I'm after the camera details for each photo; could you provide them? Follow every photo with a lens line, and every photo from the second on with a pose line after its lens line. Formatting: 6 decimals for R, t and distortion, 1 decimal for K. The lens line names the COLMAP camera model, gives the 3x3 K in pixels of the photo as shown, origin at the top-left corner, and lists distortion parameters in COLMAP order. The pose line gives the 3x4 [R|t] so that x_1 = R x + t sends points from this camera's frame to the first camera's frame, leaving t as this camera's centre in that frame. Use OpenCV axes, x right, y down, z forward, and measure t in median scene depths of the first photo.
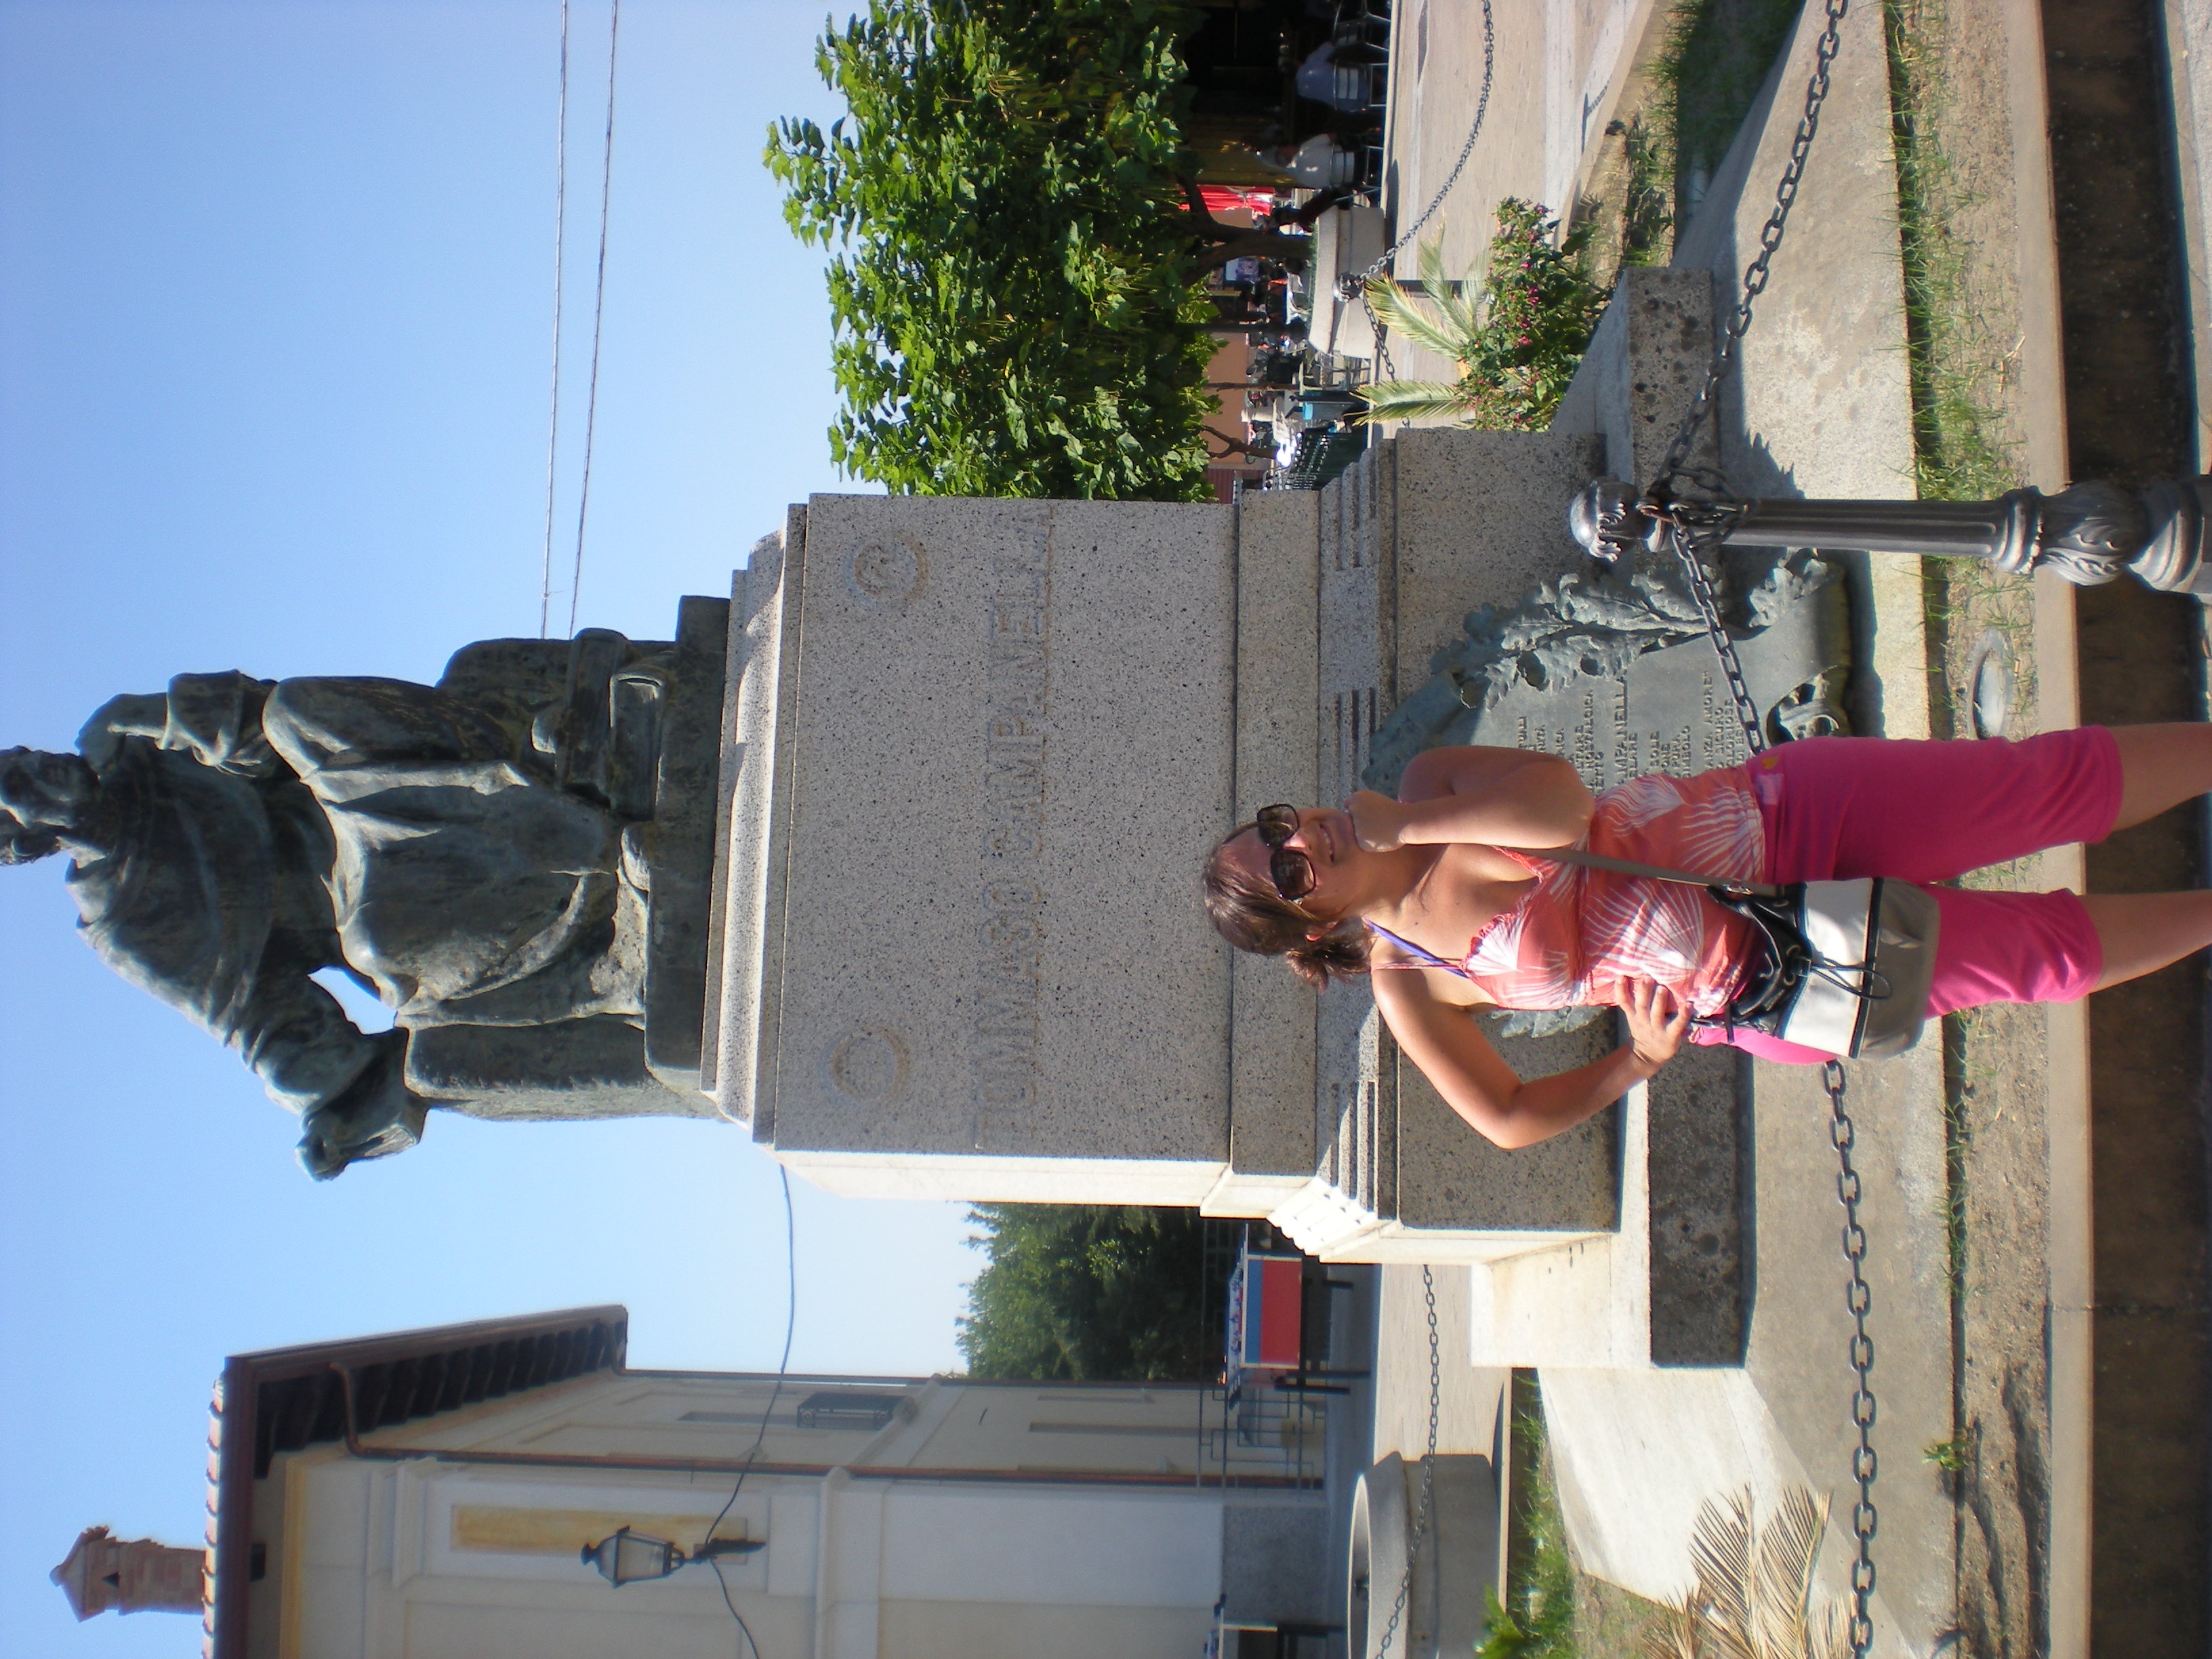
lens RADIAL K [[2607.3, 0, 1150.5], [0, 2607.3, 834.8], [0, 0, 1]] dist [-0.059919, -0.237579]
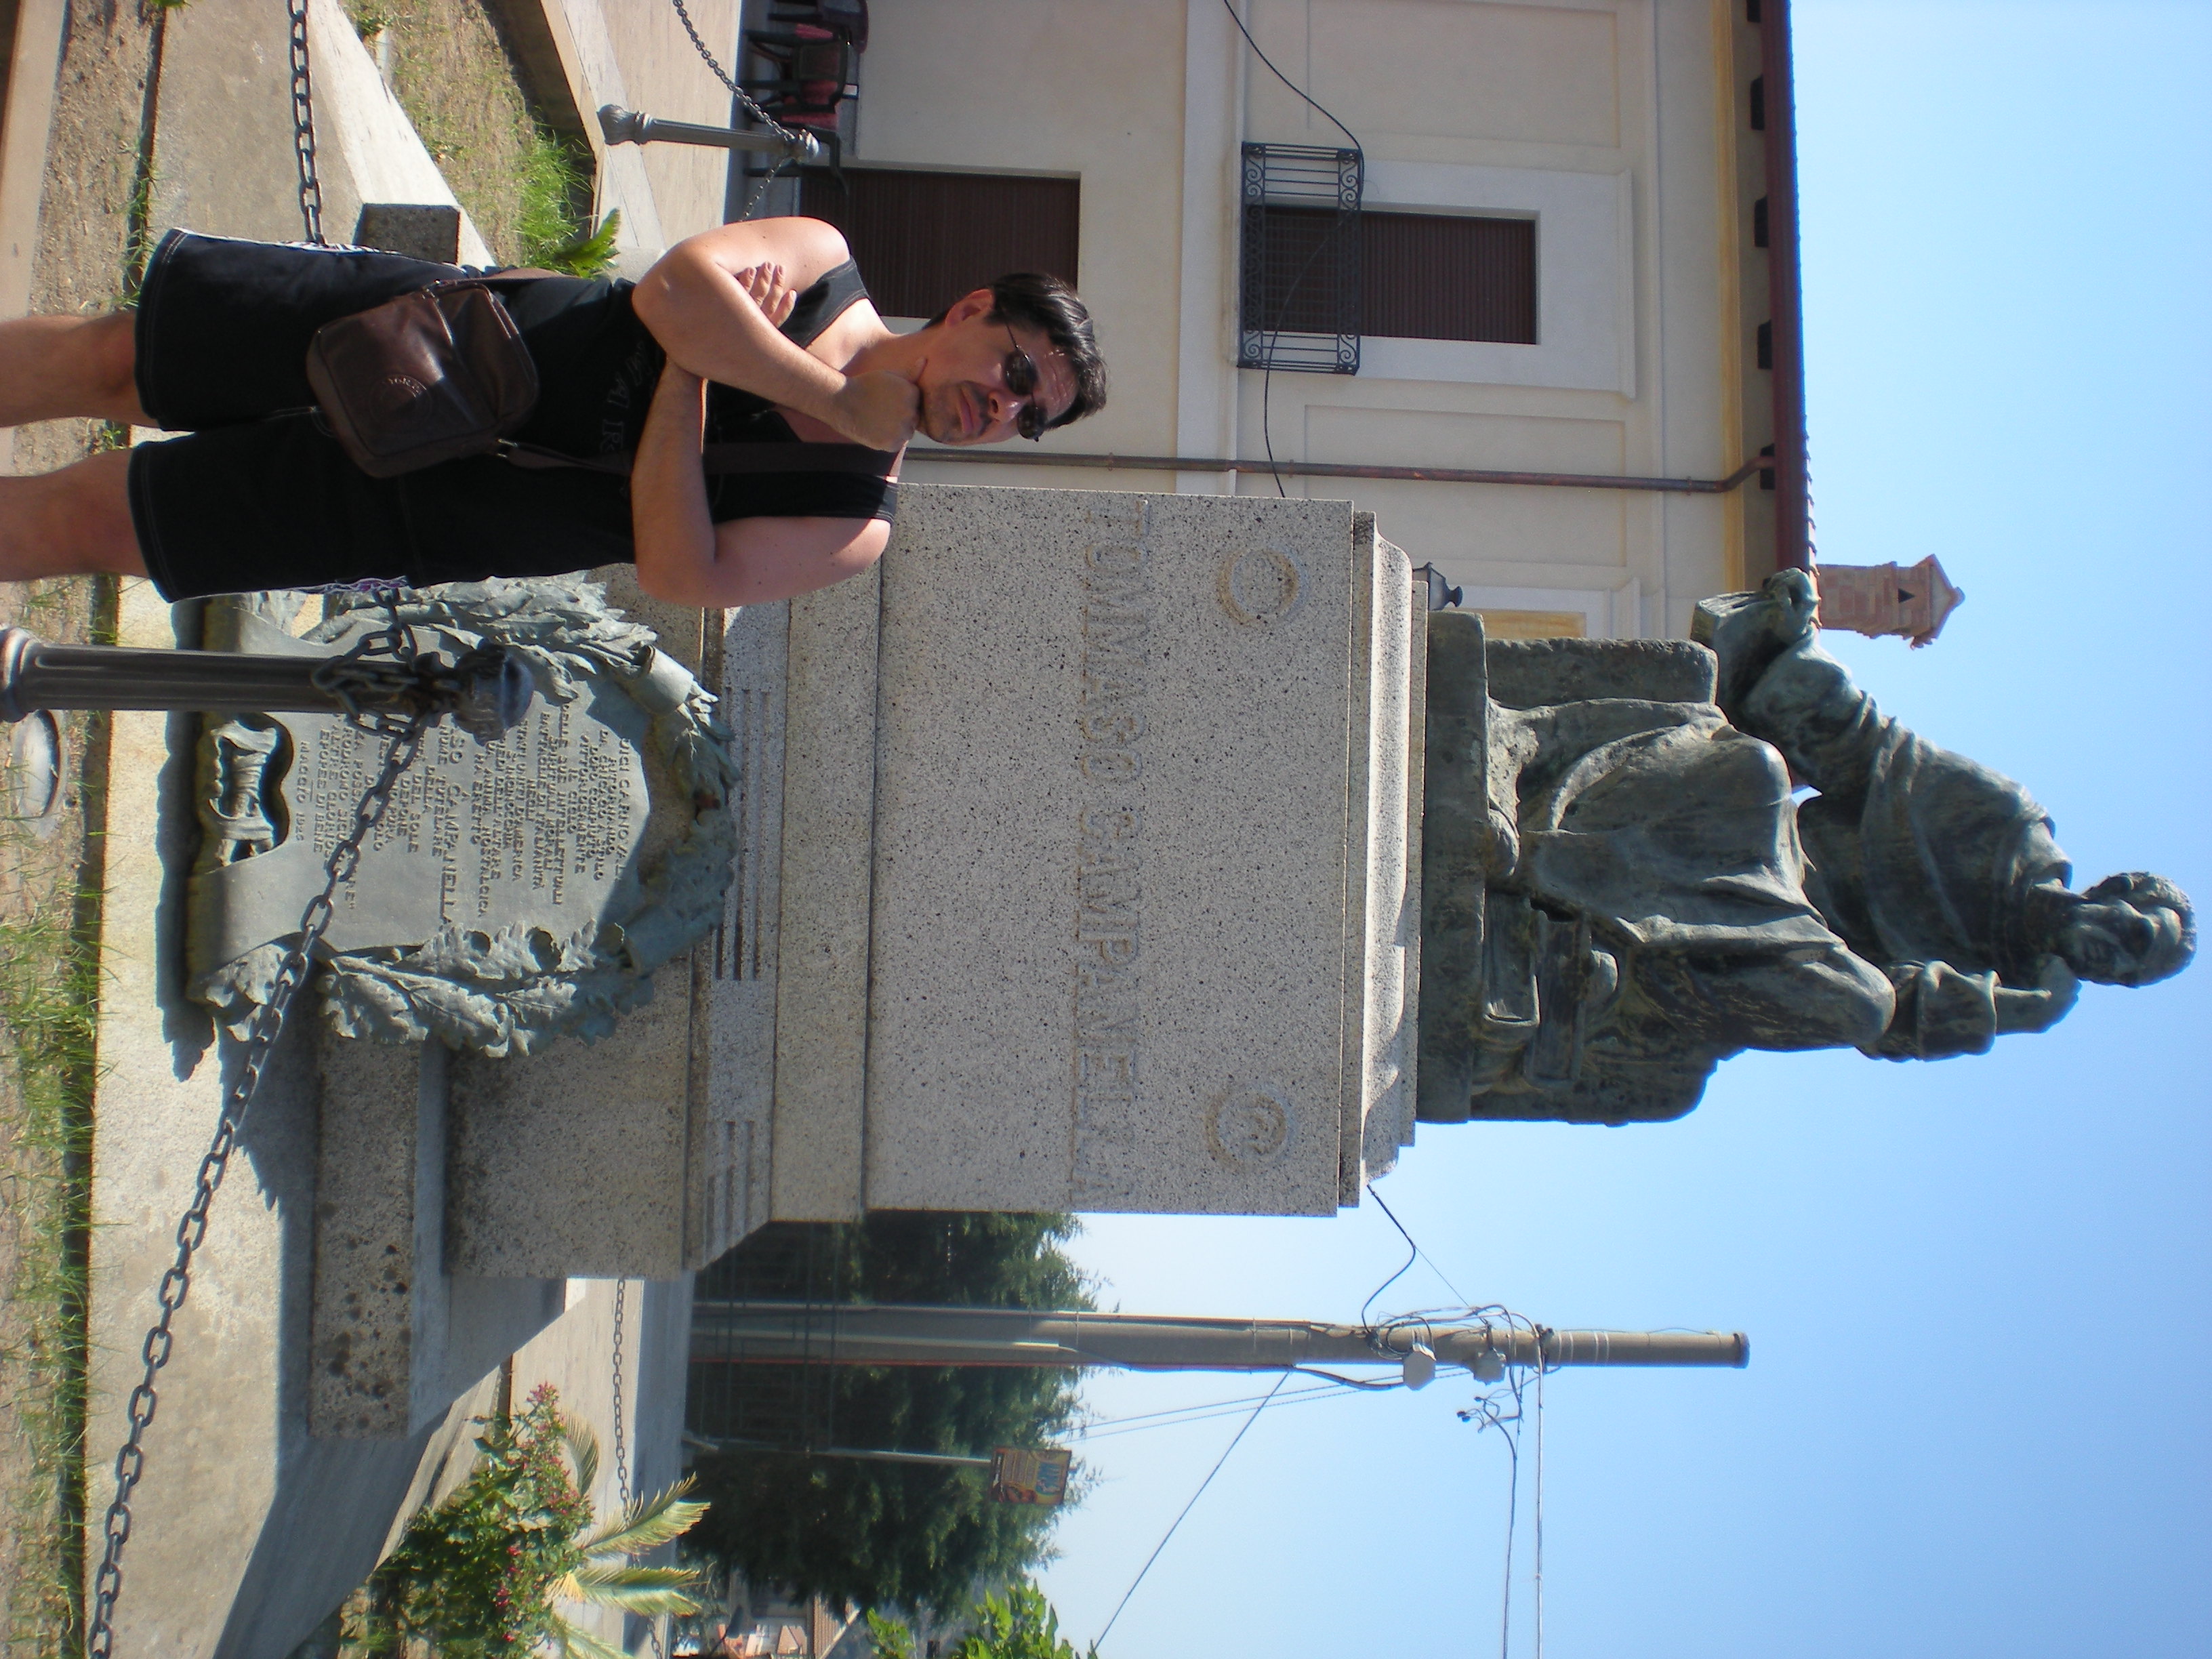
lens RADIAL K [[2607.3, 0, 1150.5], [0, 2607.3, 834.8], [0, 0, 1]] dist [-0.059919, -0.237579]
pose [[-0.994413, -0.011267, -0.104961, 0.029868], [-0.018227, -0.961028, 0.275851, -0.248190], [-0.103978, 0.276222, 0.955453, 0.101342]]
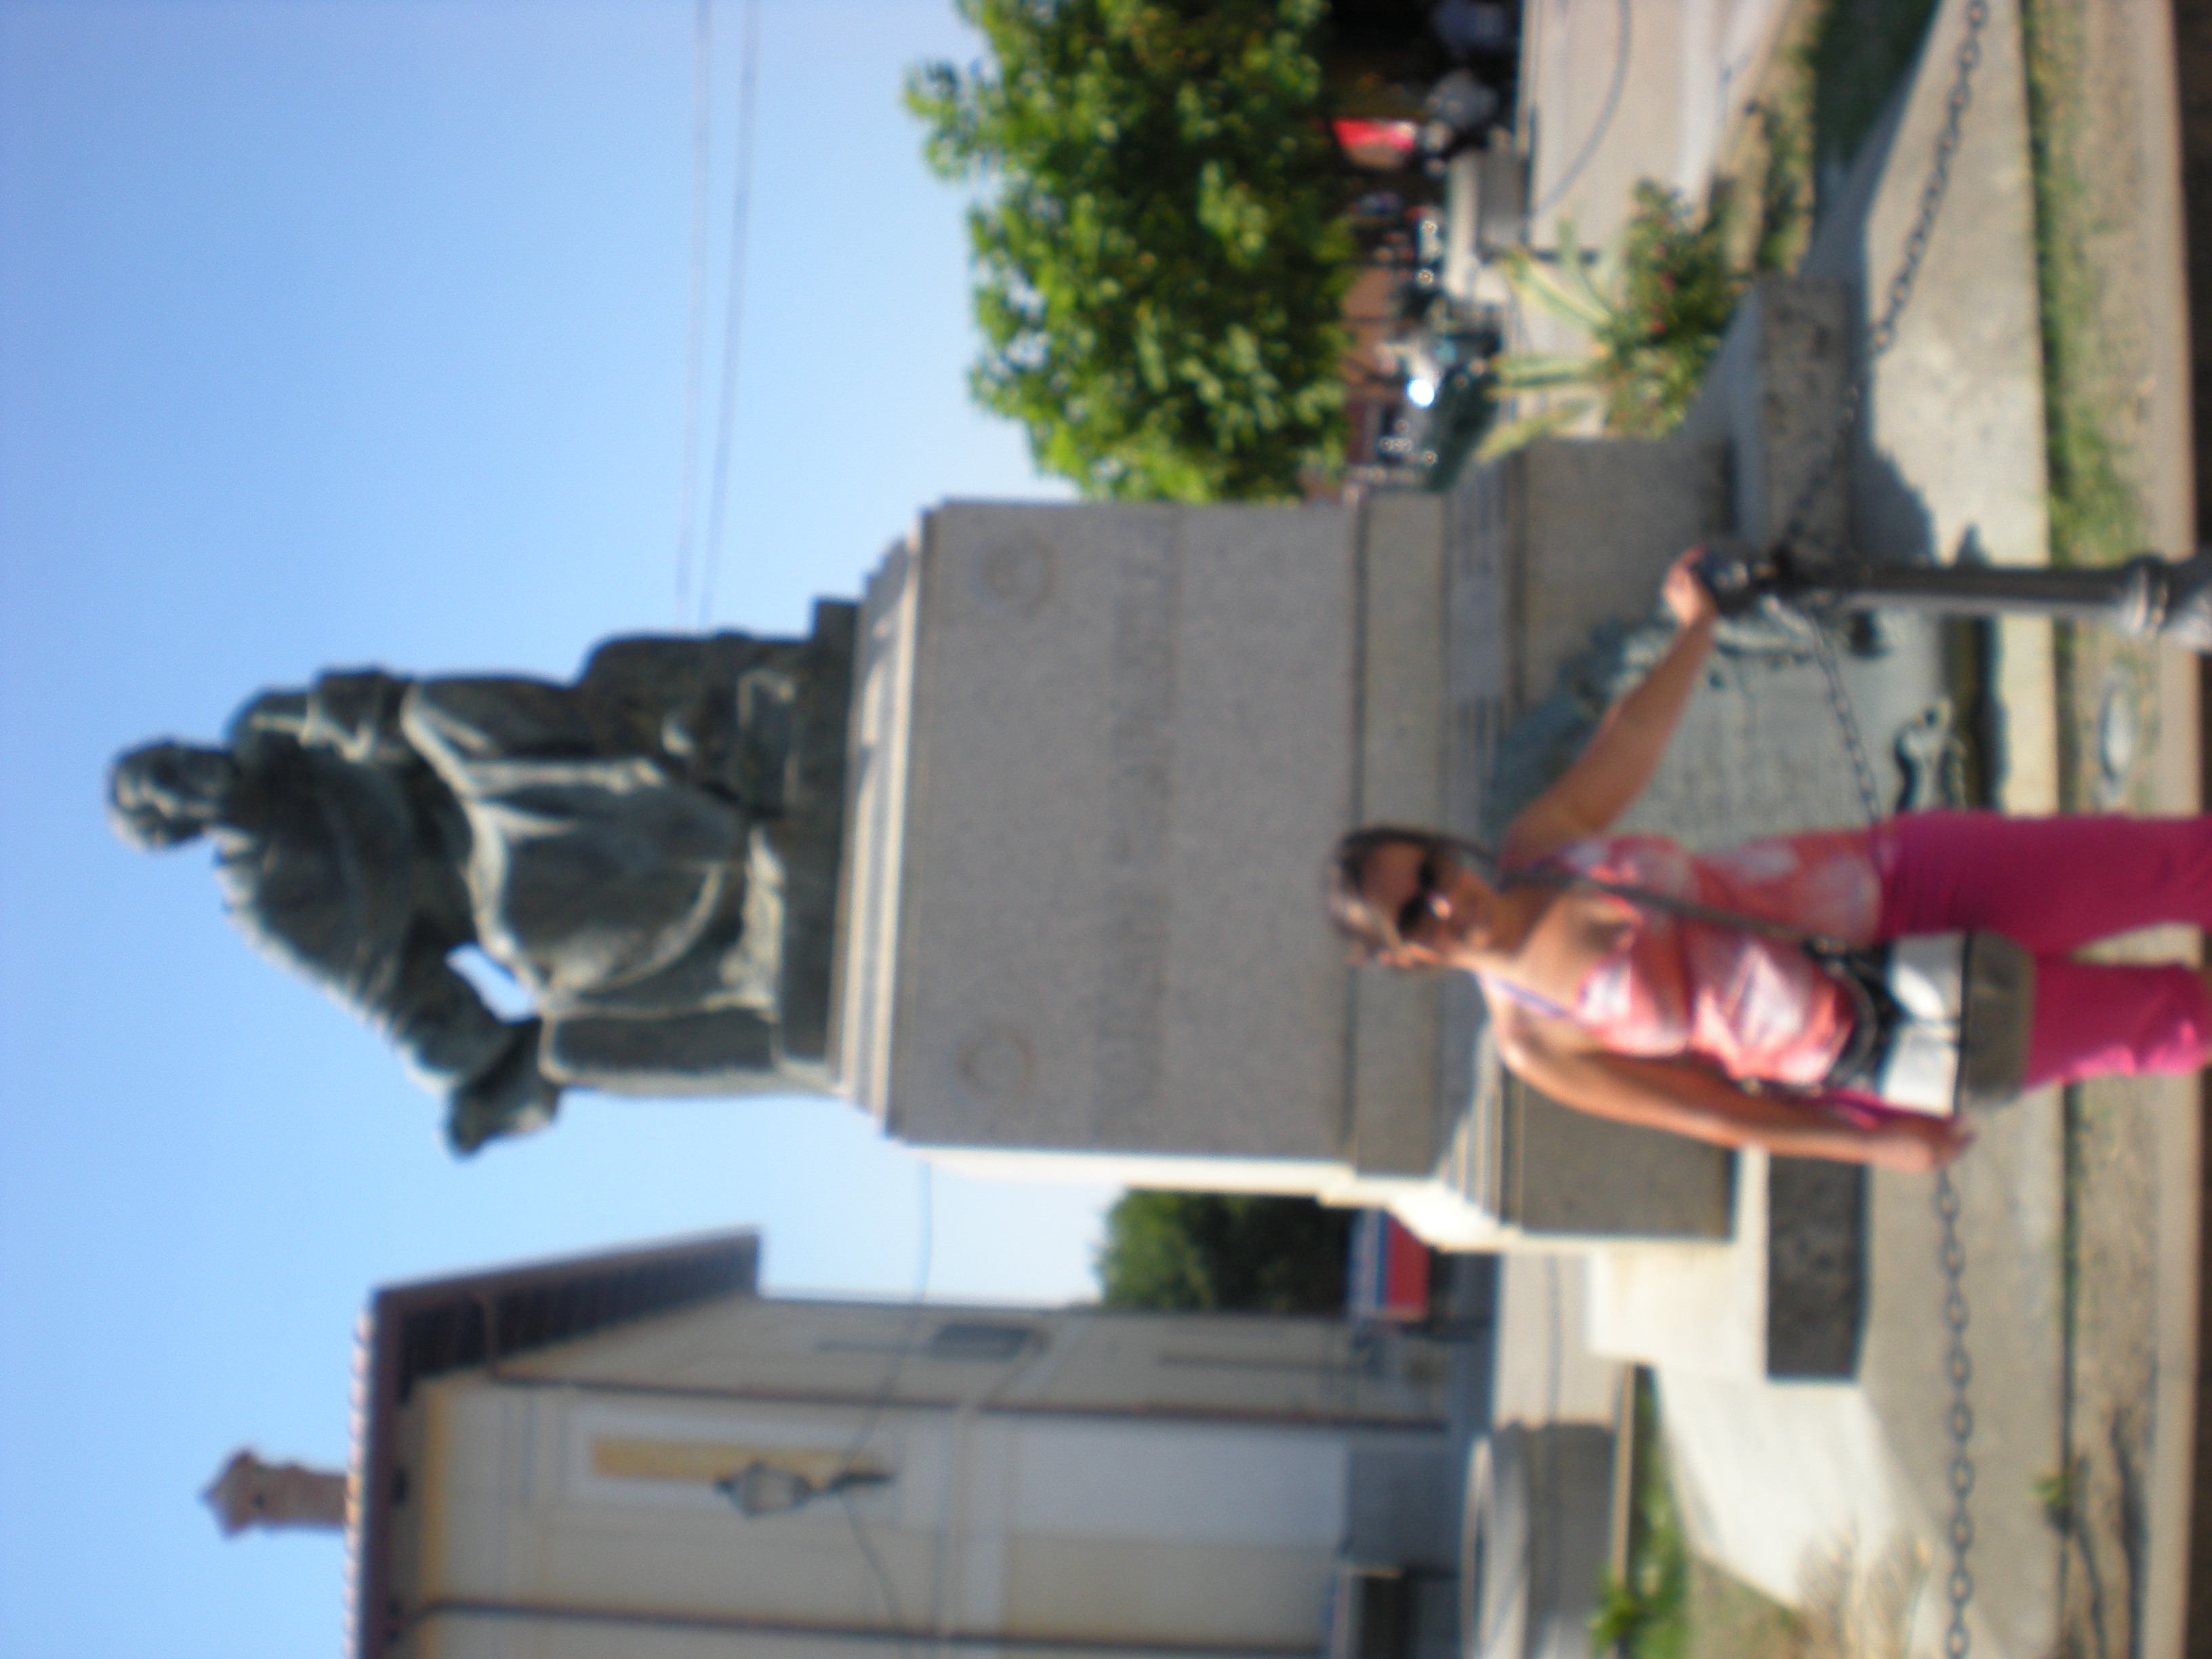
lens RADIAL K [[2607.3, 0, 1150.5], [0, 2607.3, 834.8], [0, 0, 1]] dist [-0.059919, -0.237579]
pose [[0.998577, 0.009419, -0.052492, 0.004869], [-0.007536, 0.999325, 0.035956, -0.036430], [0.052795, -0.035509, 0.997974, -0.007513]]
